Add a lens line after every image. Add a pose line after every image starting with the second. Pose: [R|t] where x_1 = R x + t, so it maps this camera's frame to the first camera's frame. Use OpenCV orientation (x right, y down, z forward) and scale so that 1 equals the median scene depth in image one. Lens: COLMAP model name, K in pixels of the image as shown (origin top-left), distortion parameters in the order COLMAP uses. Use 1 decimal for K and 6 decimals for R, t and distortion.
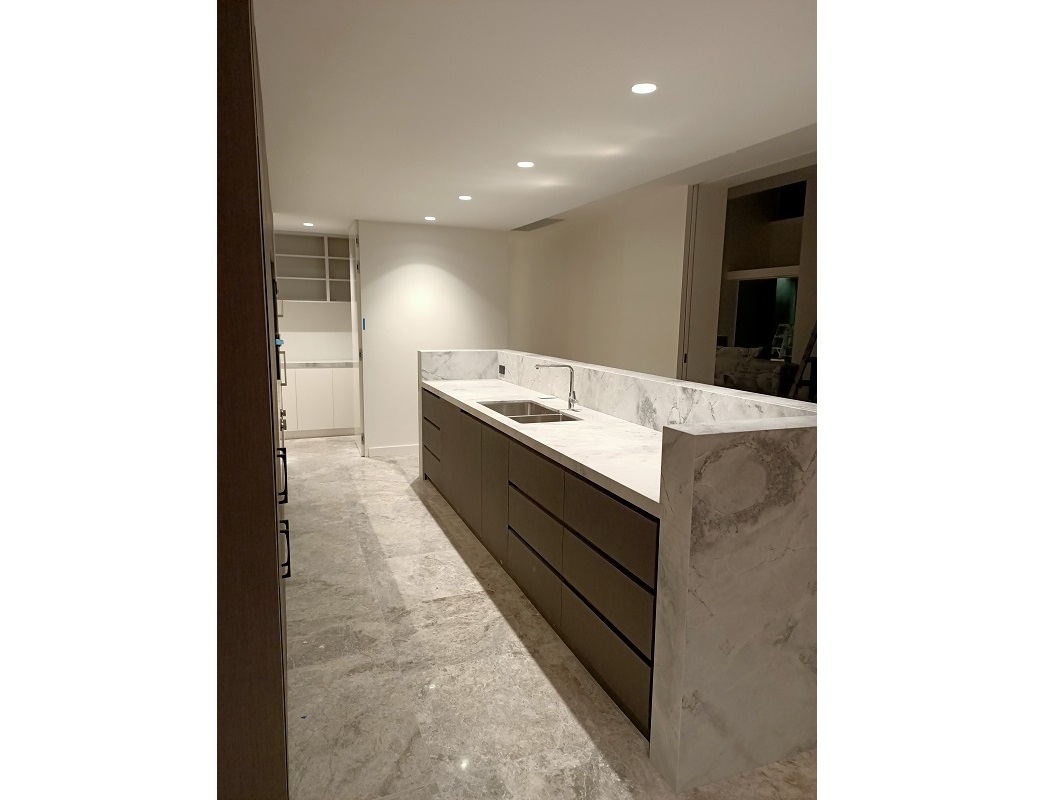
lens RADIAL K [[583.9, 0, 525.0], [0, 583.9, 400.0], [0, 0, 1]] dist [0.000843, -0.000480]
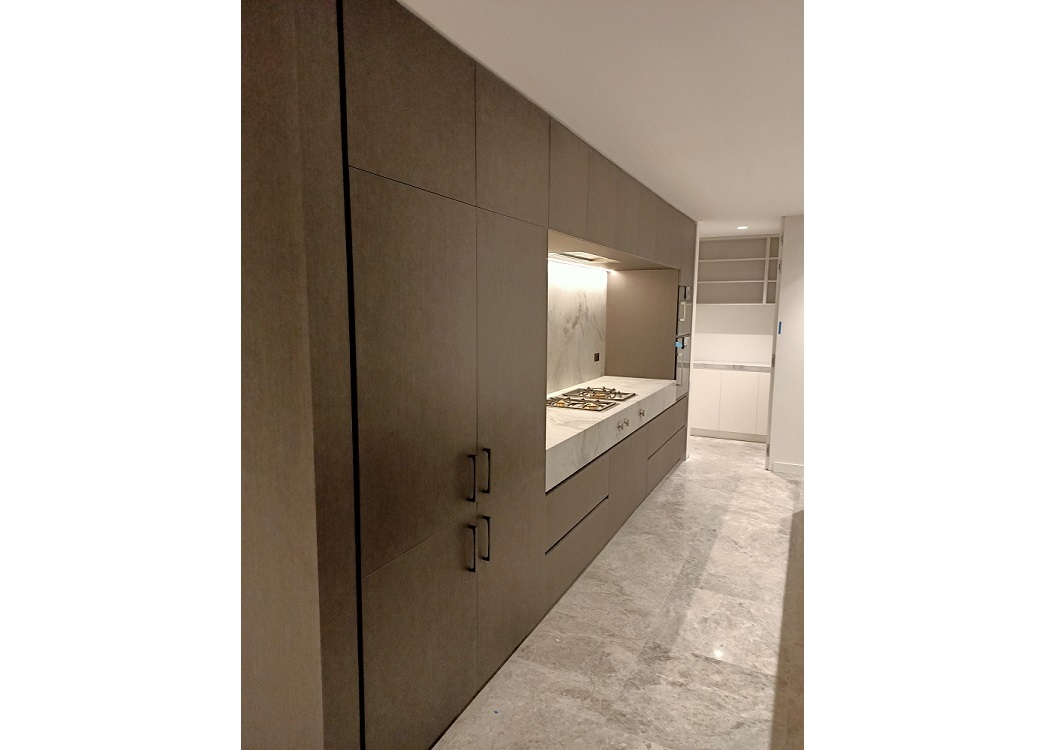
lens RADIAL K [[552.2, 0, 526.0], [0, 552.2, 375.0], [0, 0, 1]] dist [0.002757, -0.000380]
pose [[0.657067, 0.083534, -0.749189, 0.188688], [-0.109518, 0.993875, 0.014764, -0.038171], [0.745834, 0.072349, 0.662191, 0.193093]]
